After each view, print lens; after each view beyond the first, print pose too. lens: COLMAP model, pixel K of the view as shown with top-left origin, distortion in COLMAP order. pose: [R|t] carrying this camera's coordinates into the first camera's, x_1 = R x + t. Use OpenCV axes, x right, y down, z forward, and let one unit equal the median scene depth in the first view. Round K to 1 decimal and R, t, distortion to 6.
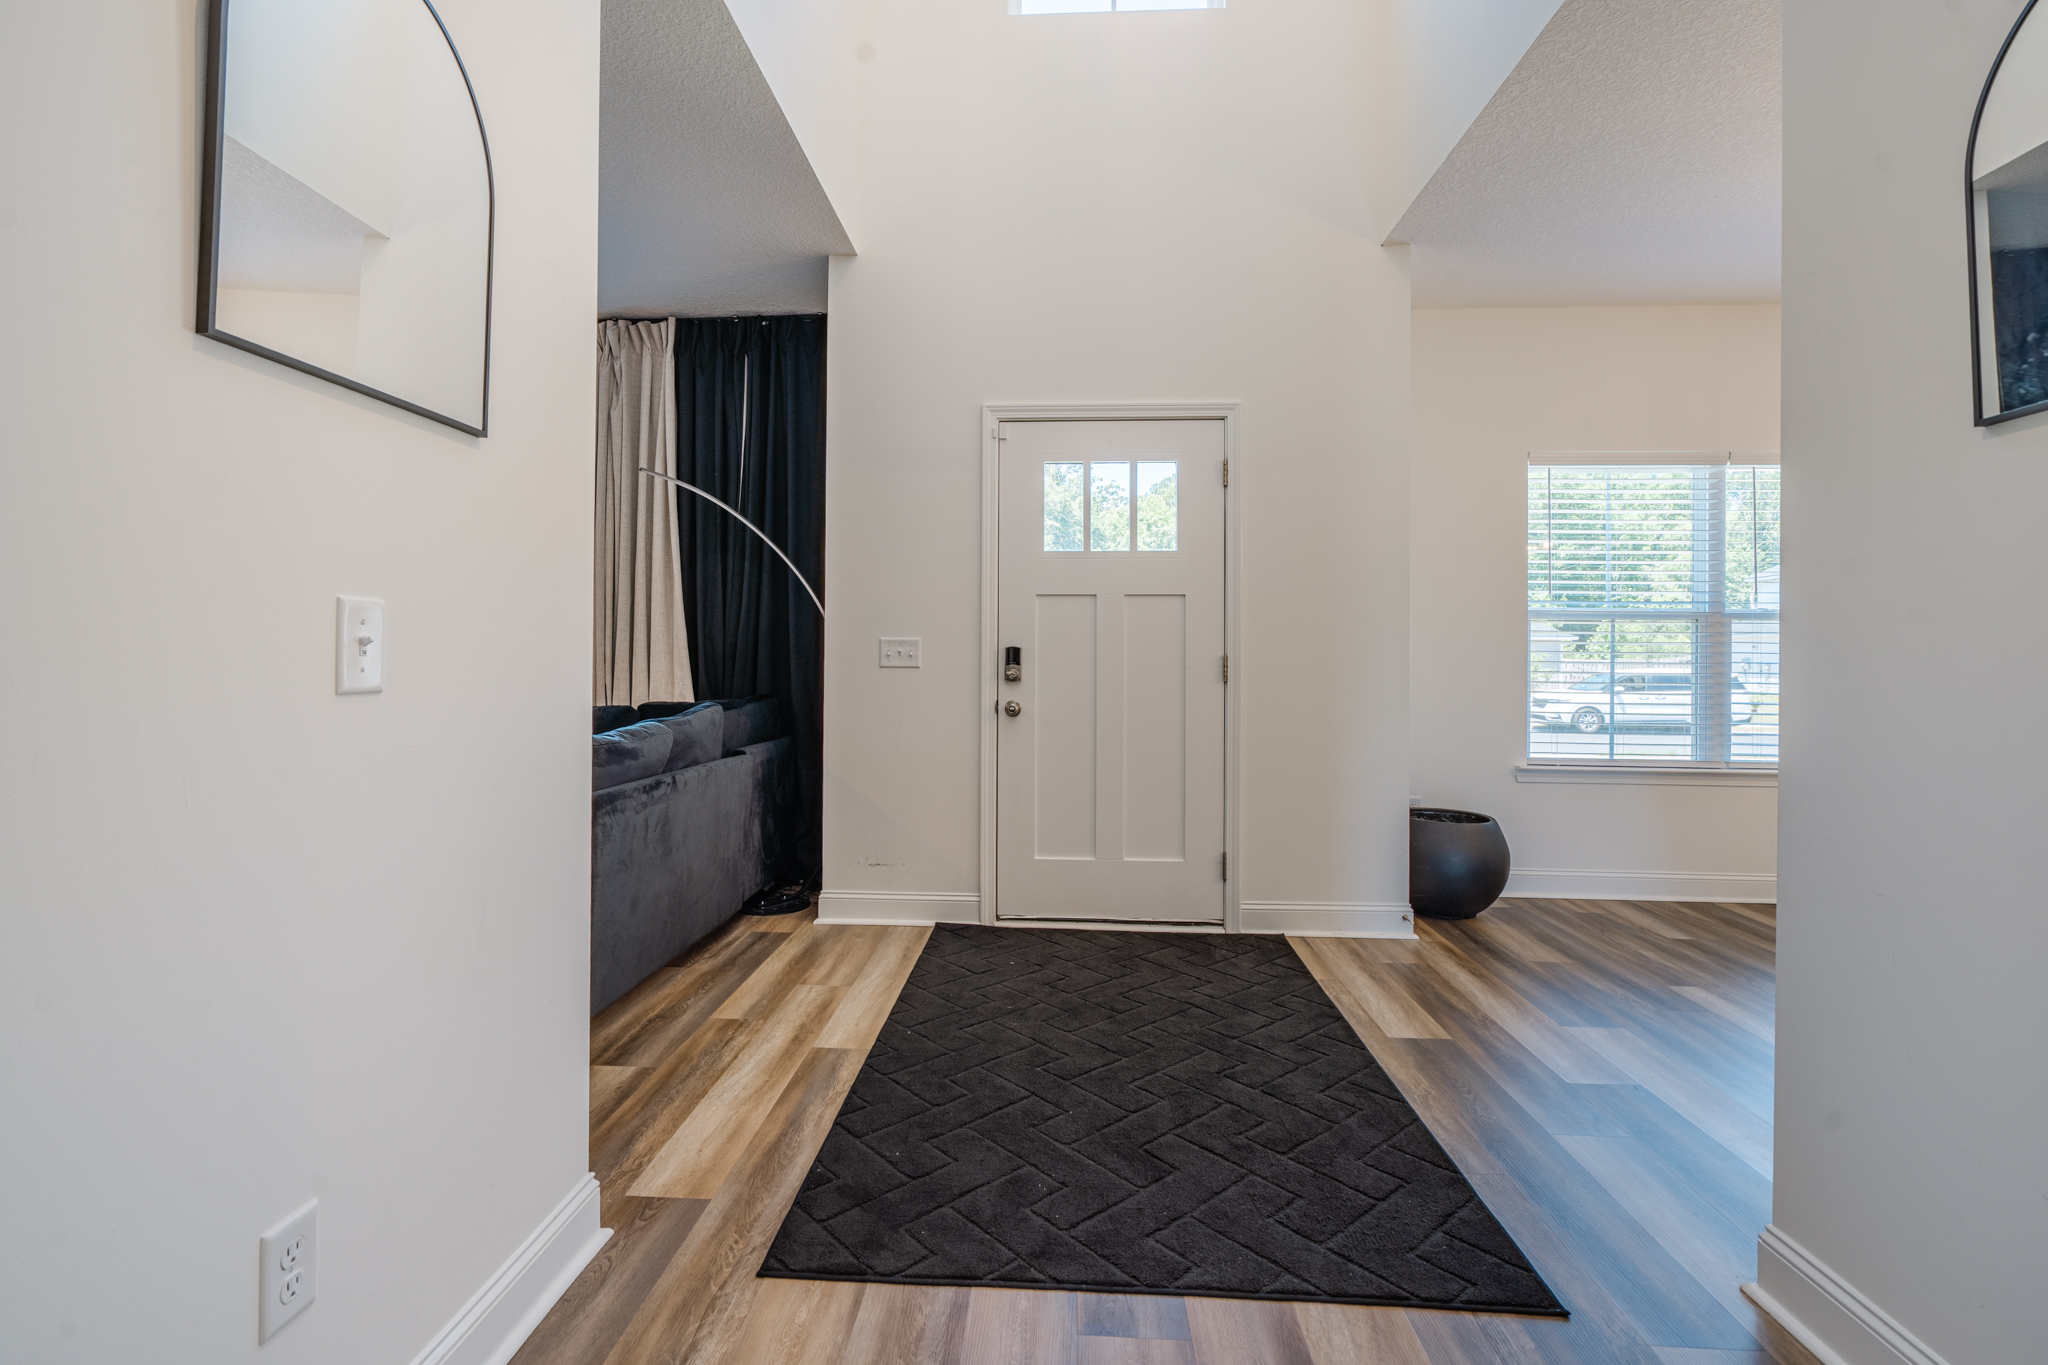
lens RADIAL K [[967.7, 0, 995.0], [0, 967.7, 646.7], [0, 0, 1]] dist [-0.002750, 0.000429]
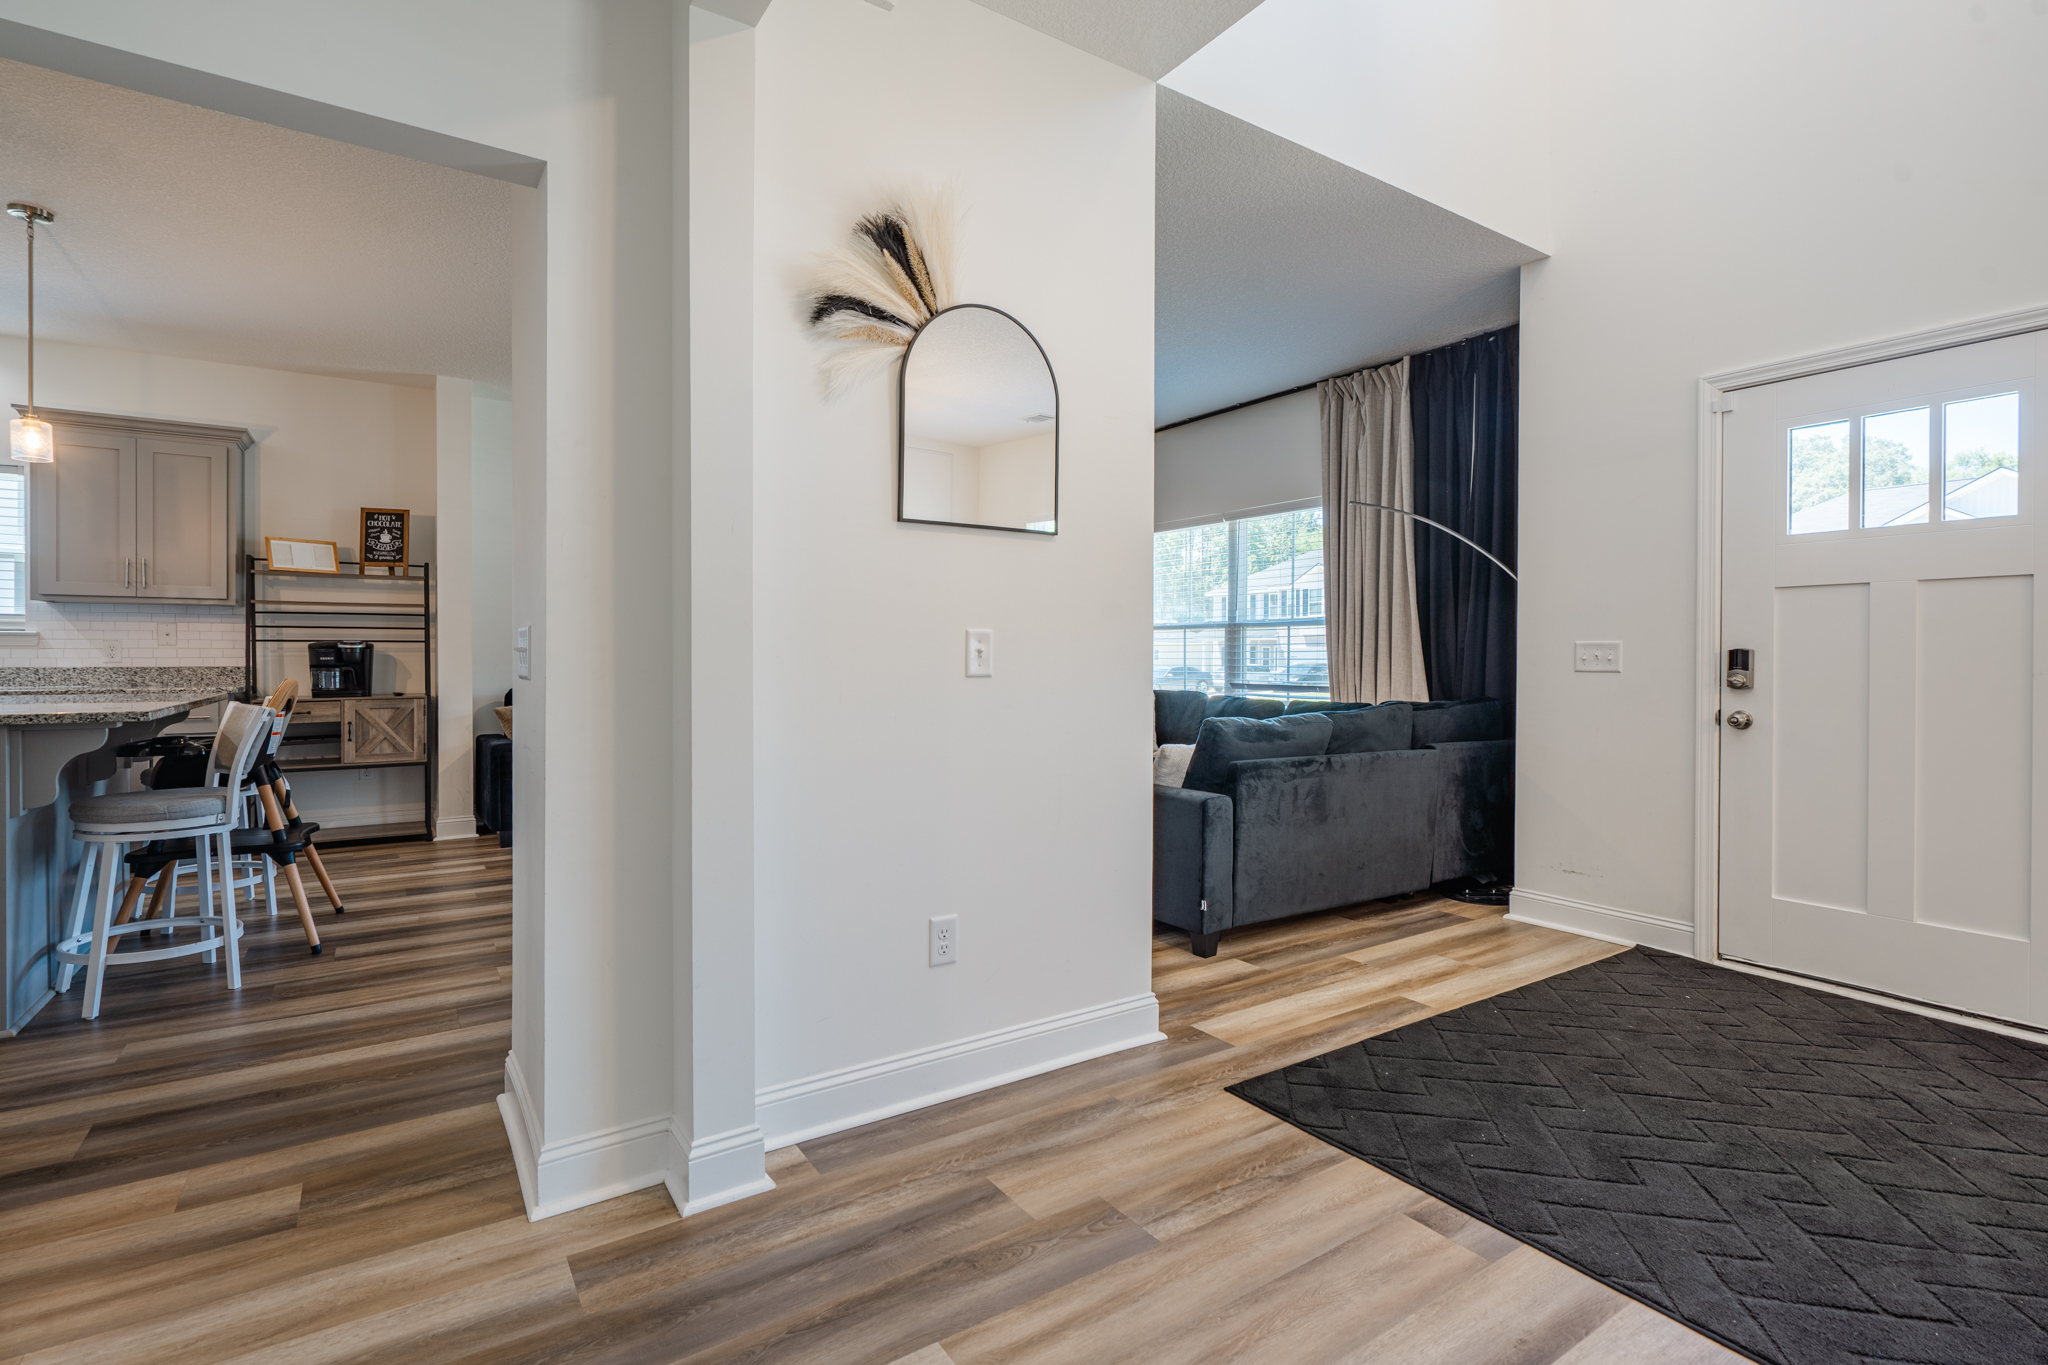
lens RADIAL K [[948.5, 0, 973.5], [0, 948.5, 661.7], [0, 0, 1]] dist [0.001354, 0.000521]
pose [[0.585405, 0.000532, -0.810741, 0.391269], [0.007078, 0.999958, 0.005767, 0.001933], [0.810710, -0.009114, 0.585376, -0.071396]]
